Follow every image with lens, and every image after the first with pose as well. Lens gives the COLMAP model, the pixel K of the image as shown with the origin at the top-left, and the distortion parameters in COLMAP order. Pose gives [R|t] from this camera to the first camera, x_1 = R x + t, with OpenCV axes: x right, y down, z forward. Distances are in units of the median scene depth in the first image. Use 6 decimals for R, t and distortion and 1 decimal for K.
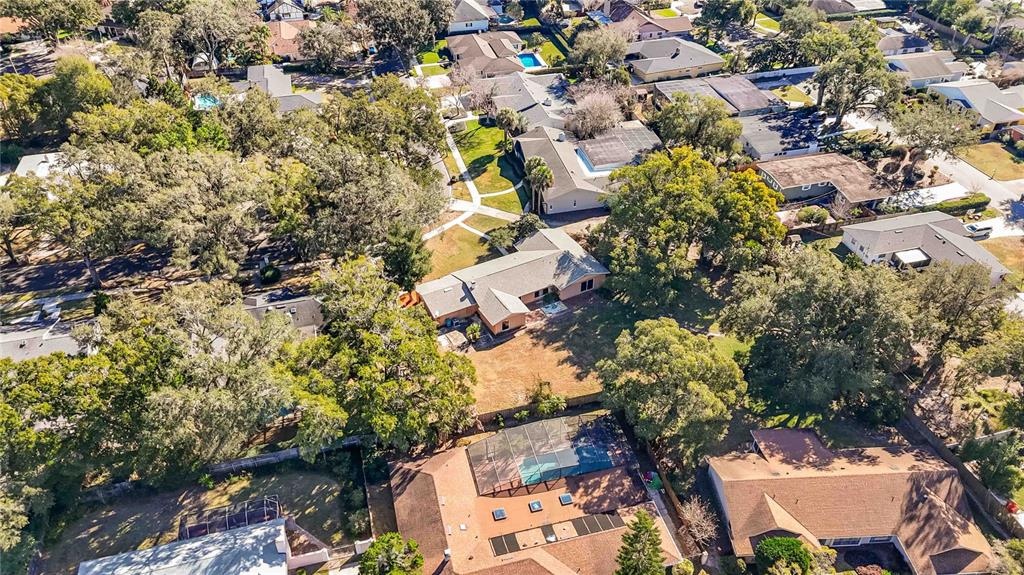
lens RADIAL K [[755.0, 0, 517.0], [0, 755.0, 288.1], [0, 0, 1]] dist [0.060352, -0.048019]
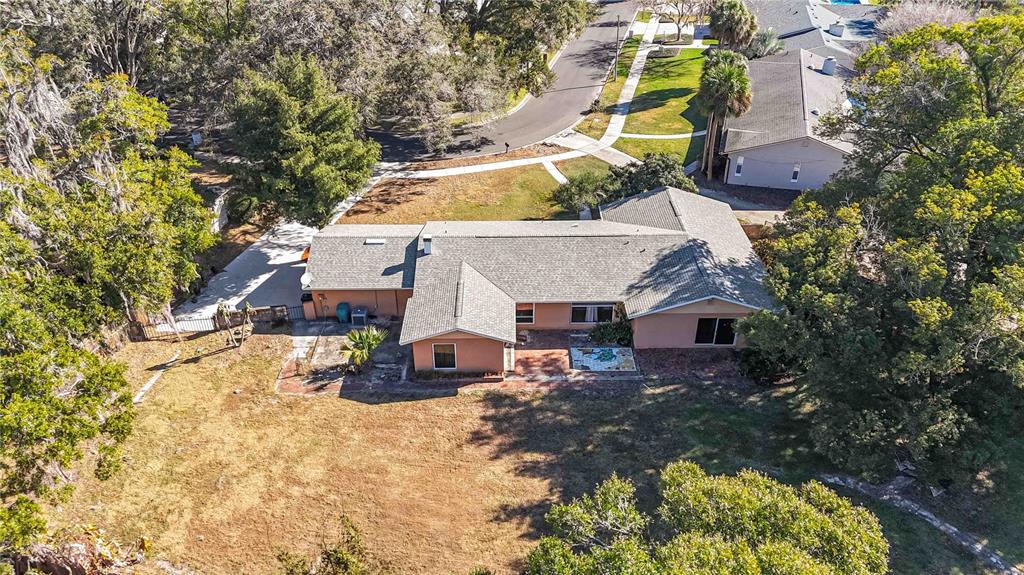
lens RADIAL K [[755.0, 0, 511.5], [0, 755.0, 289.6], [0, 0, 1]] dist [0.060352, -0.048019]
pose [[0.877430, 0.259775, -0.403278, 0.152235], [-0.288927, 0.957276, -0.011992, 0.010392], [0.382933, 0.127040, 0.914999, 0.619832]]
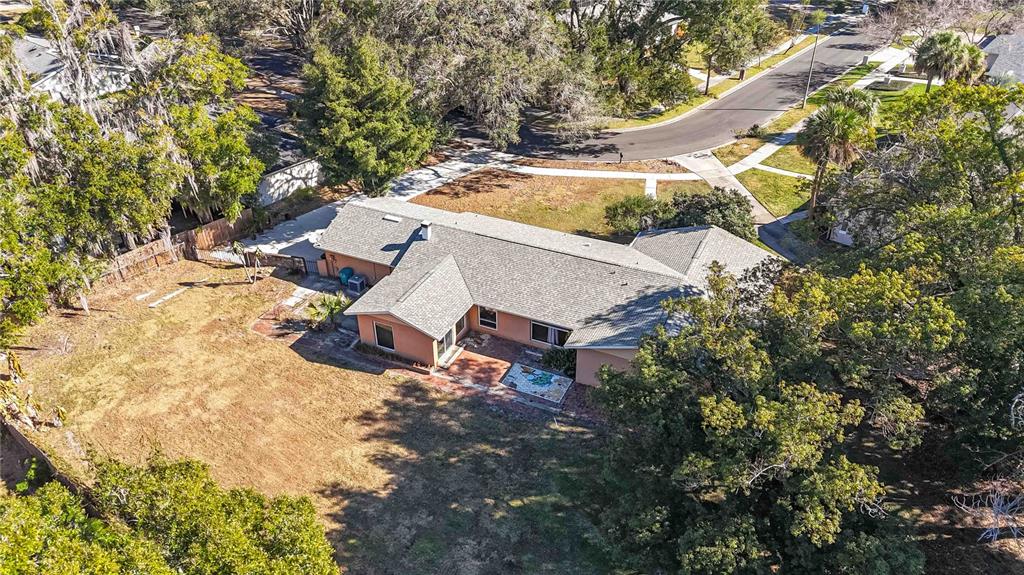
lens RADIAL K [[755.0, 0, 507.1], [0, 755.0, 283.9], [0, 0, 1]] dist [0.060352, -0.048019]
pose [[0.582103, 0.434810, -0.687093, 0.270437], [-0.485212, 0.863822, 0.135579, -0.057585], [0.652477, 0.254465, 0.713808, 0.706928]]
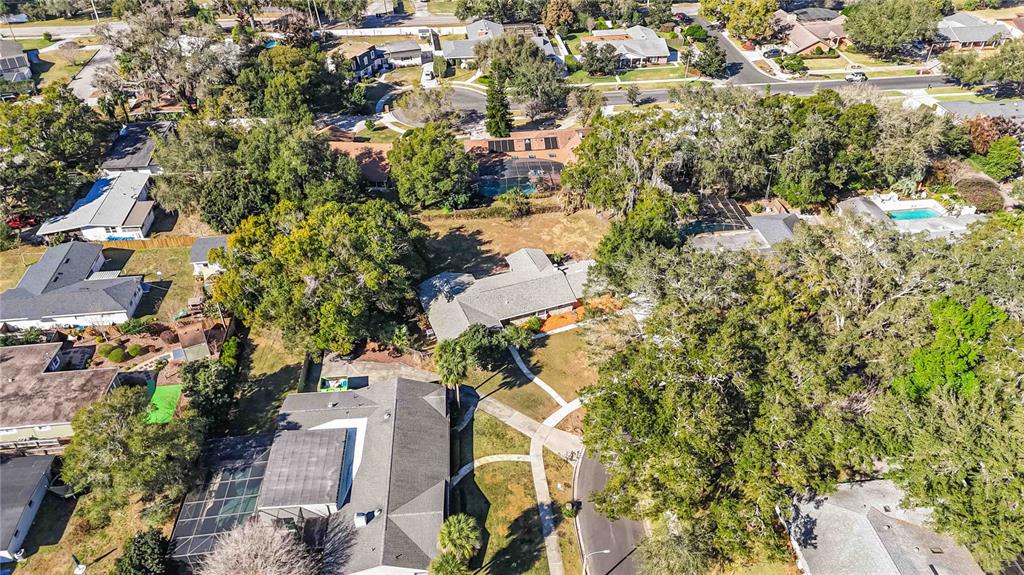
lens RADIAL K [[755.0, 0, 514.9], [0, 755.0, 286.8], [0, 0, 1]] dist [0.060352, -0.048019]
pose [[-0.989770, -0.081334, 0.117217, -0.122722], [0.088481, 0.294569, 0.951525, -0.957771], [-0.111920, 0.952163, -0.284359, 1.283288]]
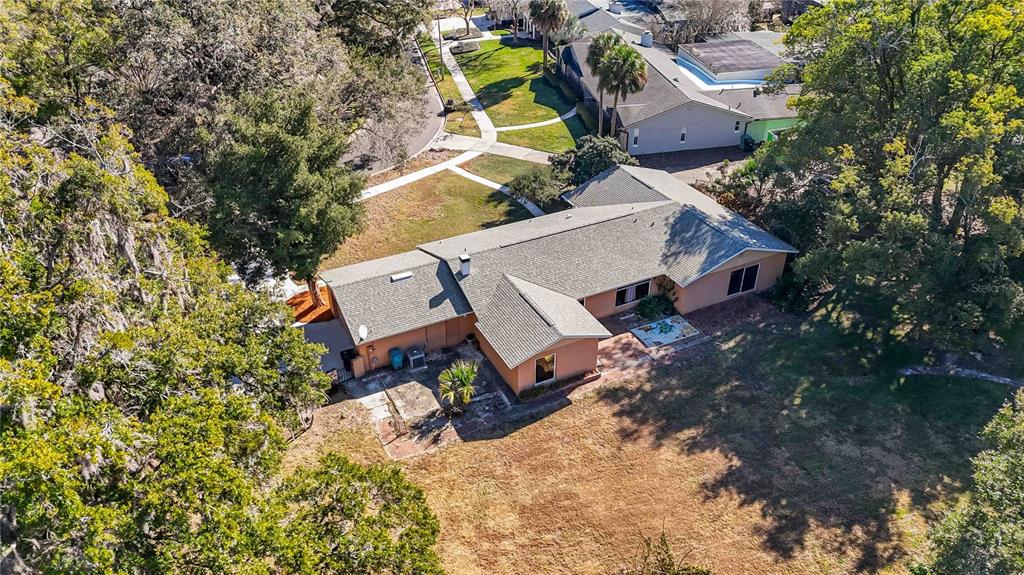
lens RADIAL K [[755.0, 0, 516.2], [0, 755.0, 288.9], [0, 0, 1]] dist [0.060352, -0.048019]
pose [[0.999078, 0.022319, -0.036664, -0.015804], [-0.025016, 0.996883, -0.074818, 0.035503], [0.034880, 0.075666, 0.996523, 0.588374]]
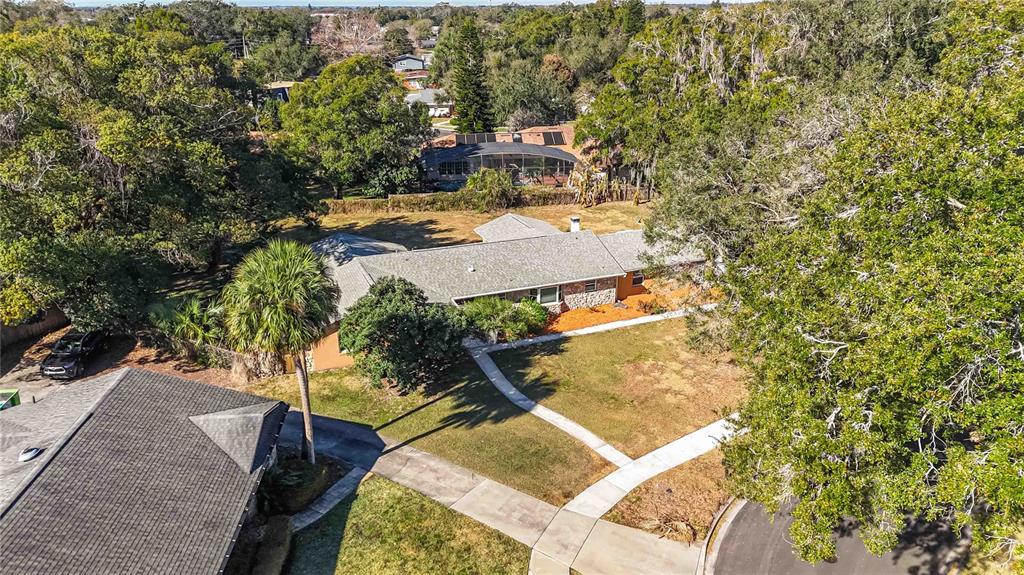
lens RADIAL K [[755.0, 0, 510.2], [0, 755.0, 293.0], [0, 0, 1]] dist [0.060352, -0.048019]
pose [[-0.990586, -0.041111, 0.130570, -0.080353], [0.087038, 0.547043, 0.832567, -0.388899], [-0.105656, 0.836094, -0.538315, 1.270292]]
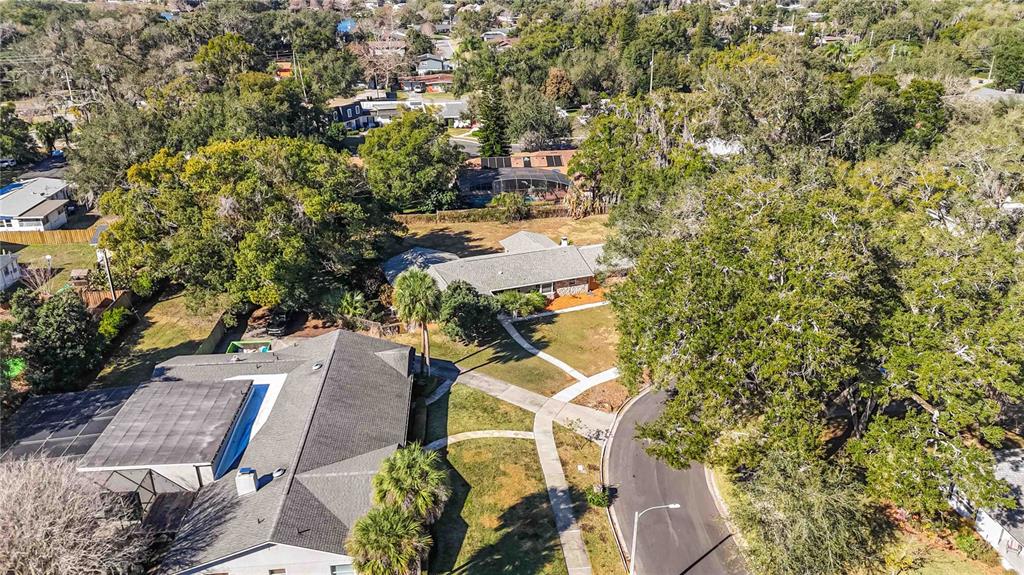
lens RADIAL K [[755.0, 0, 515.0], [0, 755.0, 285.9], [0, 0, 1]] dist [0.060352, -0.048019]
pose [[-0.990059, -0.049172, 0.131778, -0.110376], [0.087437, 0.518705, 0.850470, -0.642394], [-0.110173, 0.853538, -0.509249, 1.404398]]
